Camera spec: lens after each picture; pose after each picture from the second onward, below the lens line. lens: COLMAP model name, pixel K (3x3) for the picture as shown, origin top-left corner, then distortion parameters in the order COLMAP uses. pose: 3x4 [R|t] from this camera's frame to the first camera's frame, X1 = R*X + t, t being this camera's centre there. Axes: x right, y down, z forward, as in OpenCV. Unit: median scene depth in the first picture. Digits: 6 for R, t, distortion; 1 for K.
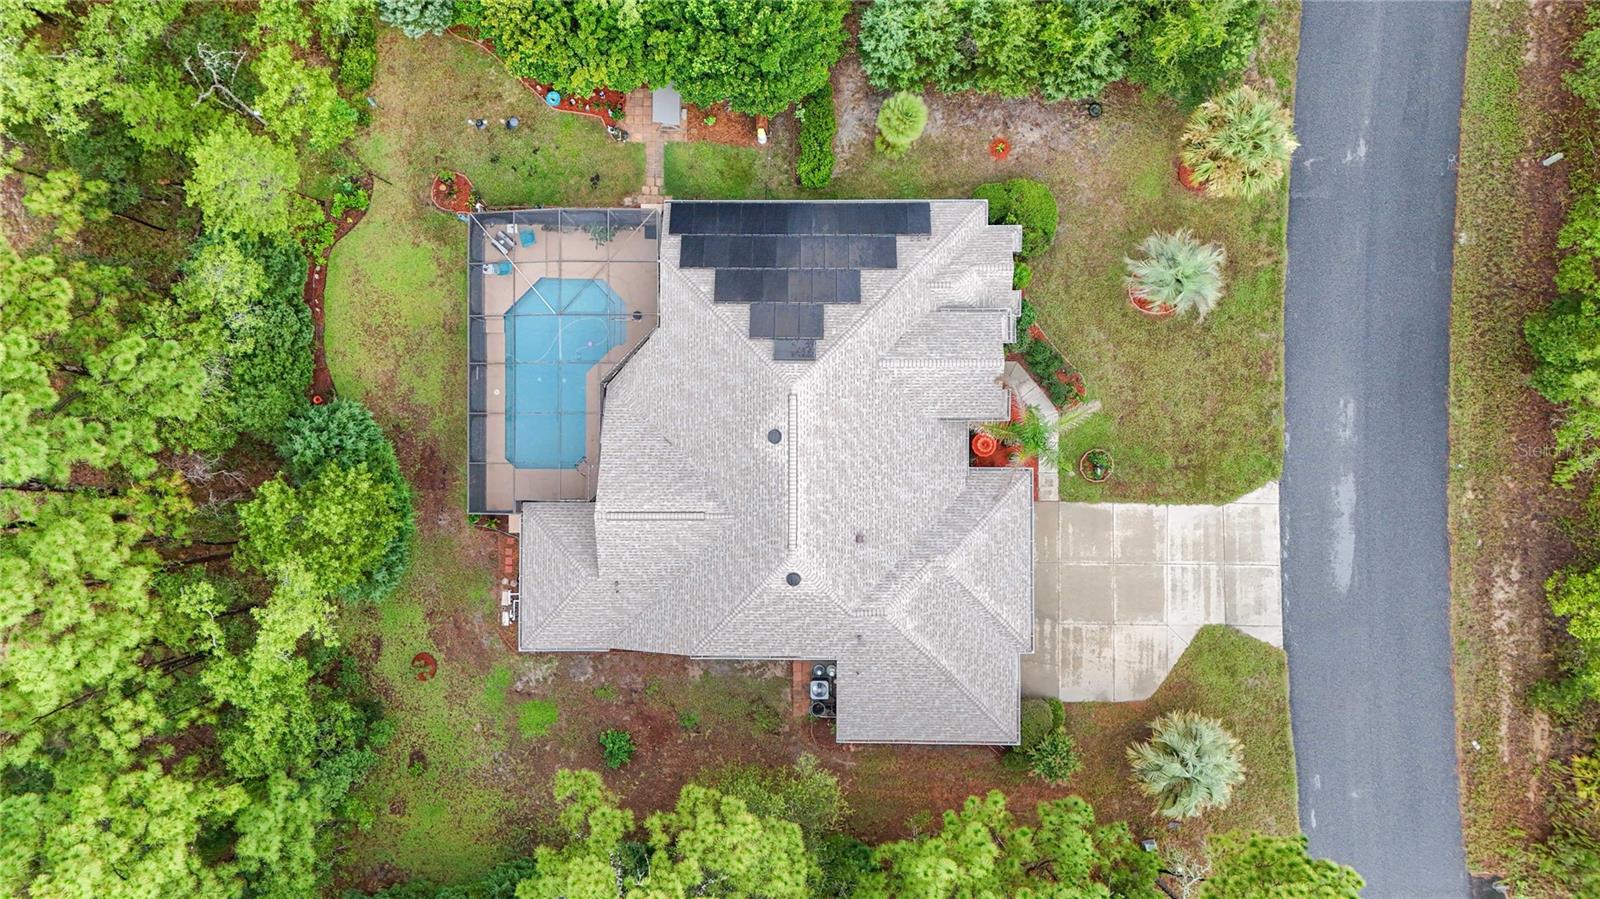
lens RADIAL K [[1172.8, 0, 796.6], [0, 1172.8, 441.9], [0, 0, 1]] dist [0.073453, -0.087430]
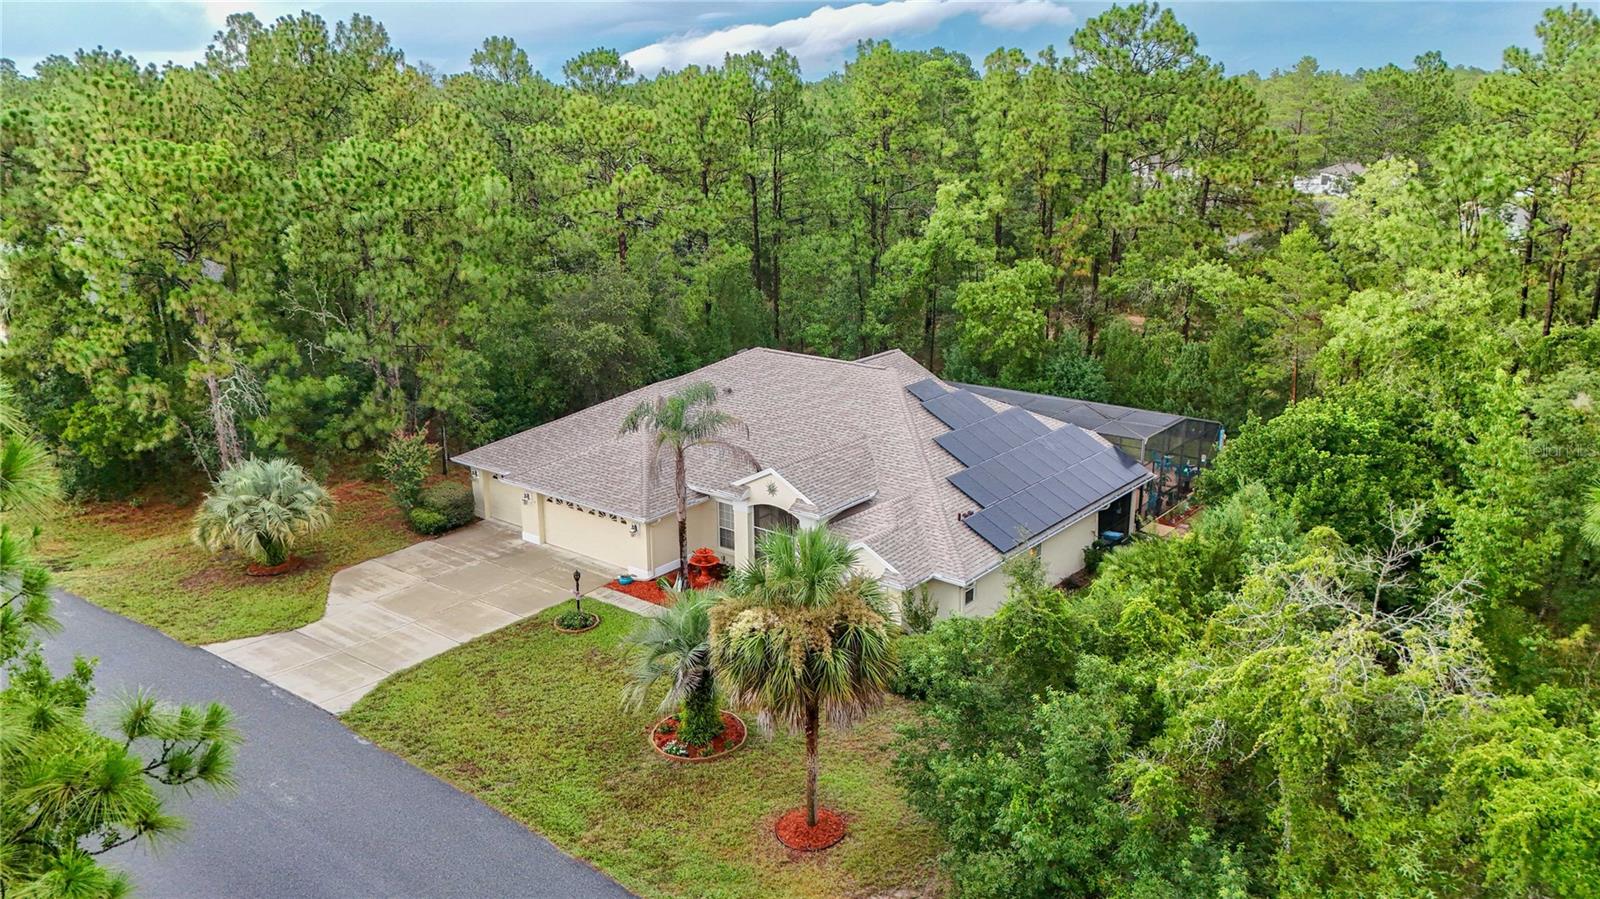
lens RADIAL K [[1172.8, 0, 796.6], [0, 1172.8, 441.9], [0, 0, 1]] dist [0.073453, -0.087430]
pose [[-0.622629, 0.225326, -0.749374, 0.688939], [-0.782186, -0.151326, 0.604389, -0.506634], [0.022784, 0.962460, 0.270467, 0.702463]]
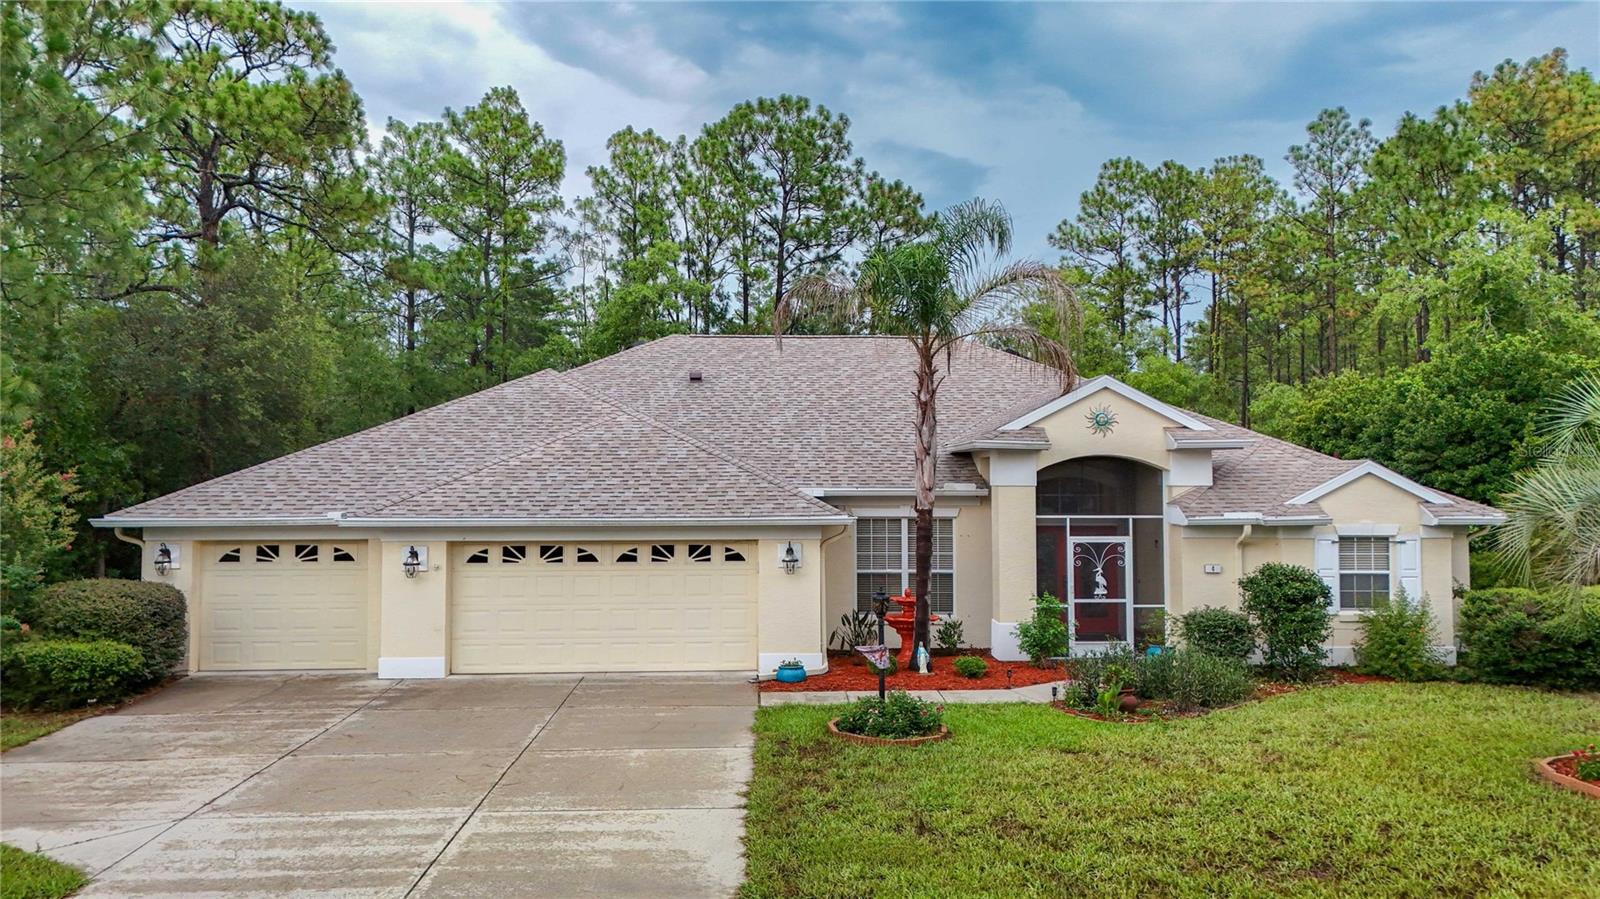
lens RADIAL K [[1172.8, 0, 796.6], [0, 1172.8, 441.9], [0, 0, 1]] dist [0.073453, -0.087430]
pose [[0.035960, -0.021383, -0.999124, 0.535384], [-0.999295, 0.010043, -0.036181, 0.051163], [0.010807, 0.999721, -0.021006, 0.940106]]
